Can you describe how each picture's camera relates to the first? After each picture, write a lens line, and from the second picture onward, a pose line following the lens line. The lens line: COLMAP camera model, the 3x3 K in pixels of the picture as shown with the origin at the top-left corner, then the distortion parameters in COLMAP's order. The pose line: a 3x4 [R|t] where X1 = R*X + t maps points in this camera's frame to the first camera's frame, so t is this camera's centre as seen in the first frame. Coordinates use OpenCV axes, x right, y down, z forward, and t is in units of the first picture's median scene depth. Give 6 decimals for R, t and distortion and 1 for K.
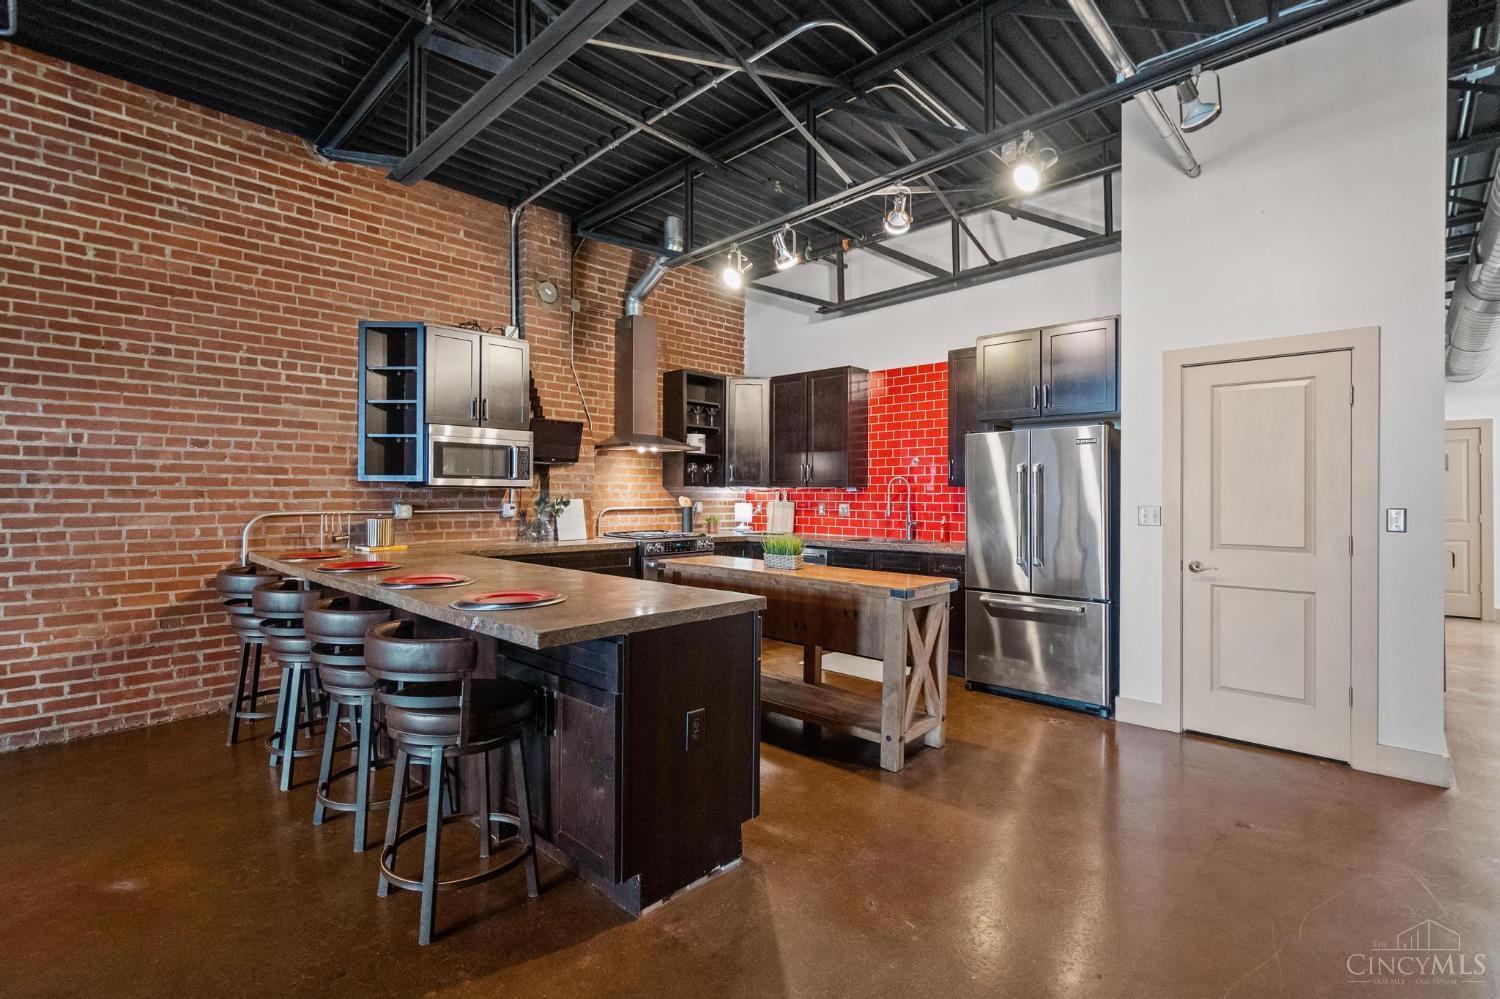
lens RADIAL K [[685.9, 0, 741.9], [0, 685.9, 504.4], [0, 0, 1]] dist [-0.002790, 0.002599]
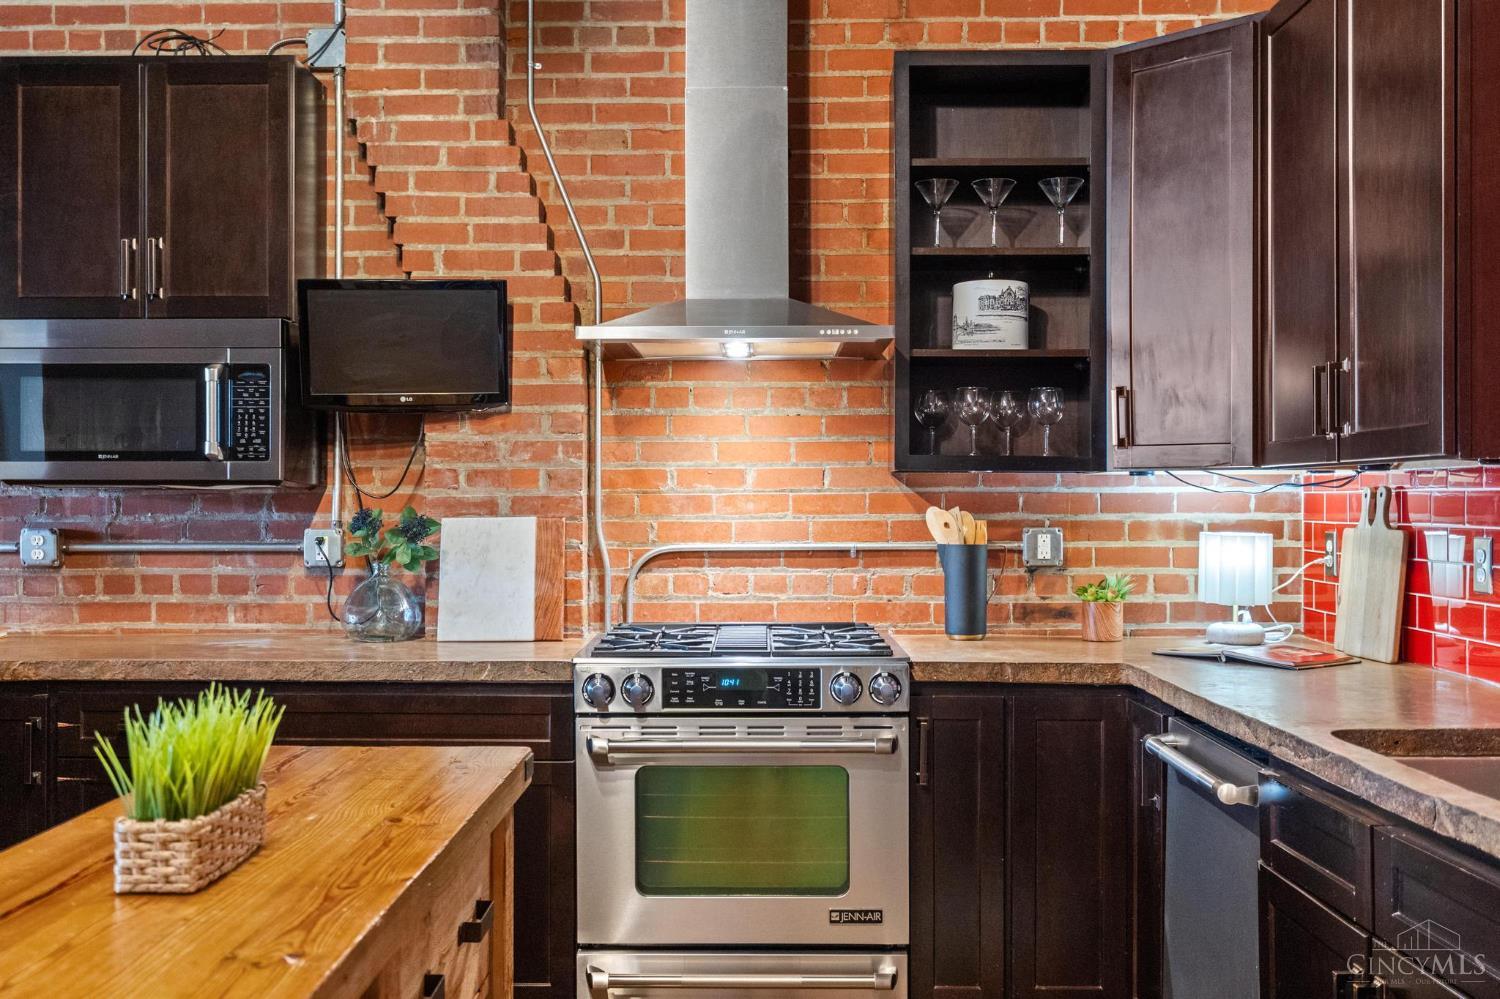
lens RADIAL K [[1508.2, 0, 750.6], [0, 1508.2, 501.8], [0, 0, 1]] dist [-0.020242, 0.000000]
pose [[0.685925, -0.000447, -0.727672, 0.356223], [-0.005523, 0.999968, -0.005820, -0.011280], [0.727651, 0.008011, 0.685901, 0.588652]]
